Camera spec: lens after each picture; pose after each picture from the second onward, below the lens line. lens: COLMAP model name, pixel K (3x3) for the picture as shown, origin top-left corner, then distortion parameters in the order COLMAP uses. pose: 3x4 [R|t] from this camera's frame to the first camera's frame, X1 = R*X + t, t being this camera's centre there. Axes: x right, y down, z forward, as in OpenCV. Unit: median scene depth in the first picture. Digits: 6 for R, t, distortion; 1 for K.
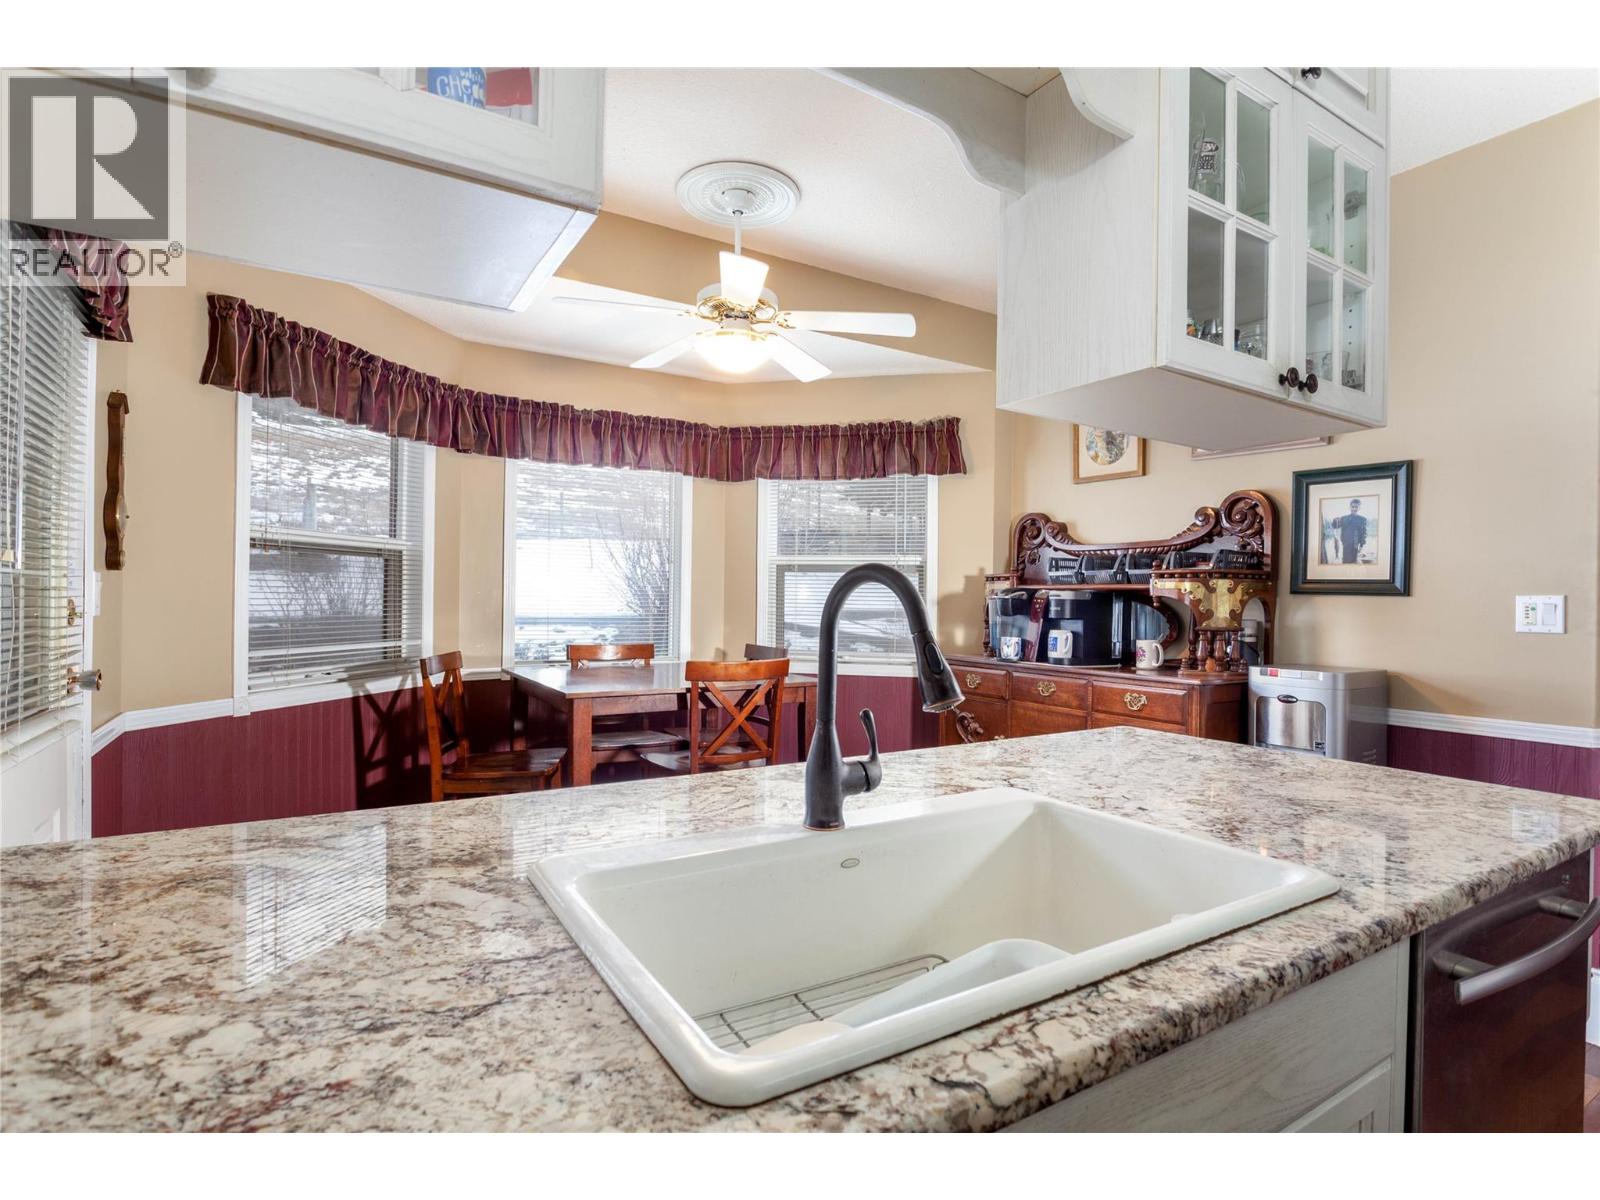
lens RADIAL K [[770.9, 0, 798.6], [0, 770.9, 601.1], [0, 0, 1]] dist [0.016839, -0.000194]
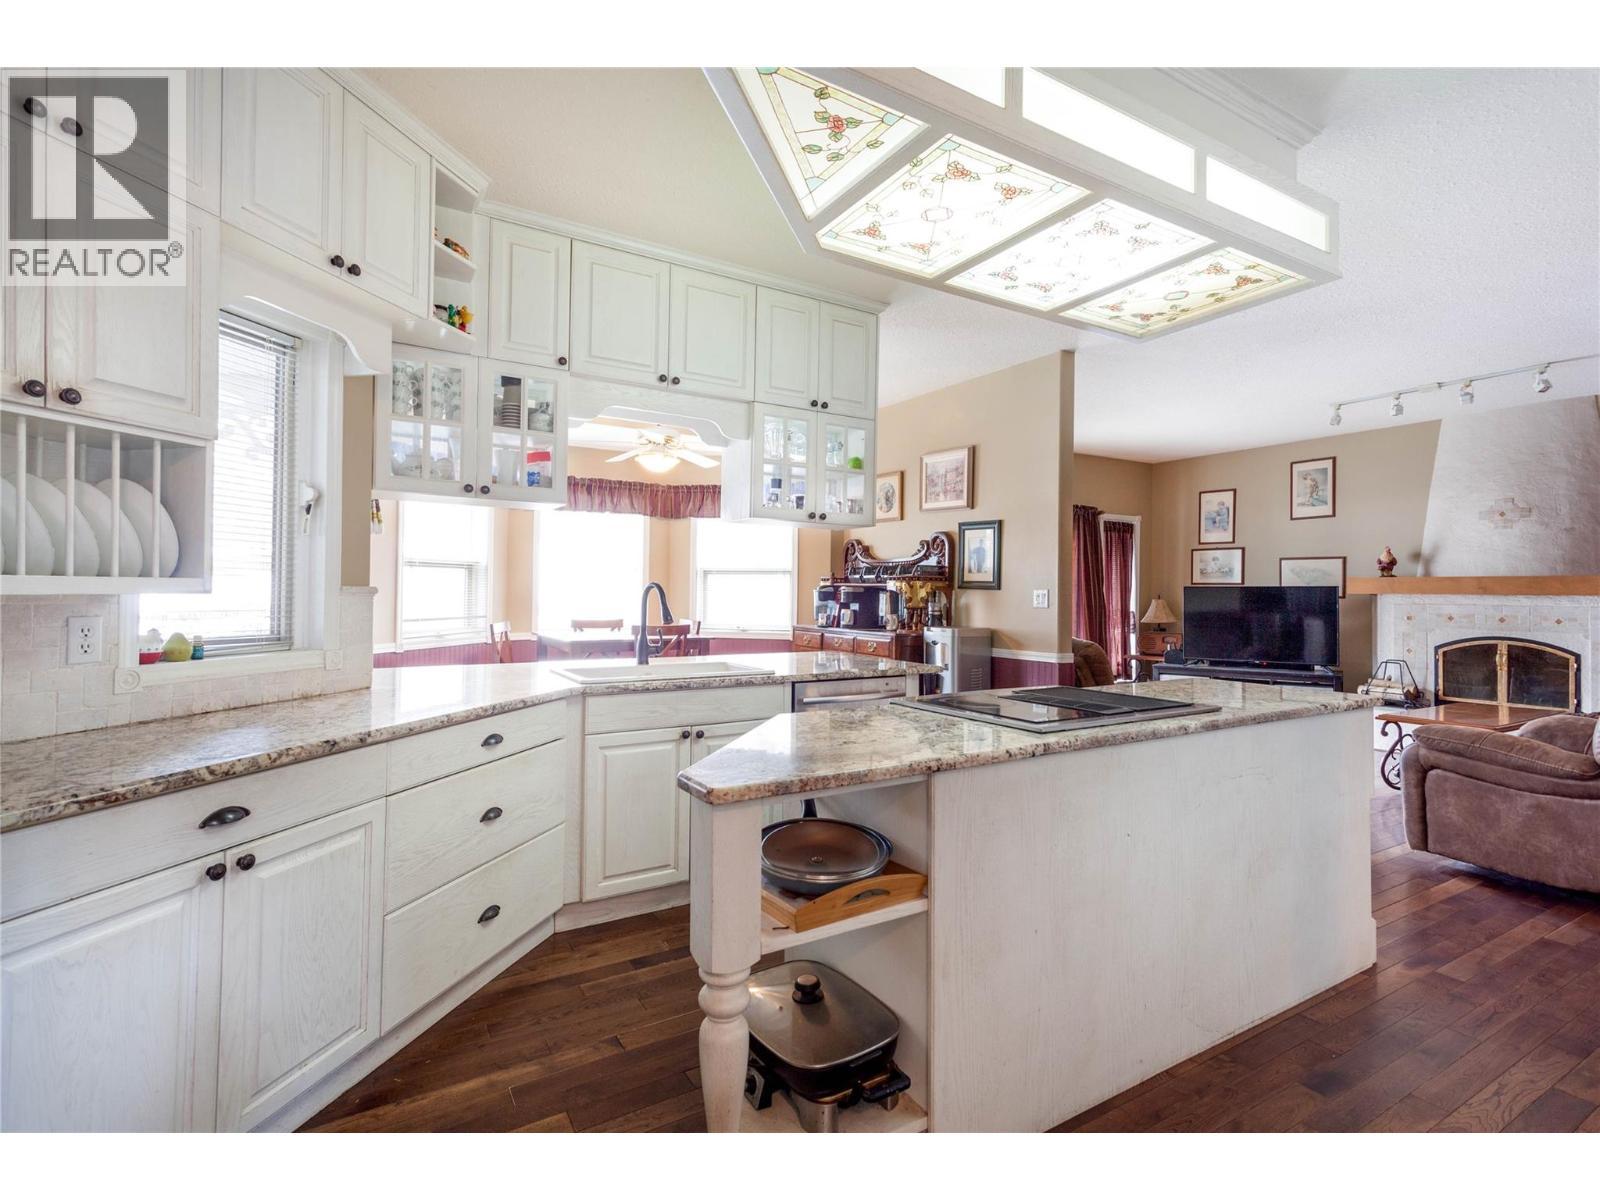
lens RADIAL K [[770.9, 0, 796.3], [0, 770.9, 583.8], [0, 0, 1]] dist [0.016839, -0.000194]
pose [[0.999804, 0.000835, -0.019796, 0.272945], [-0.001162, 0.999863, -0.016517, 0.009331], [0.019779, 0.016536, 0.999668, -0.815130]]
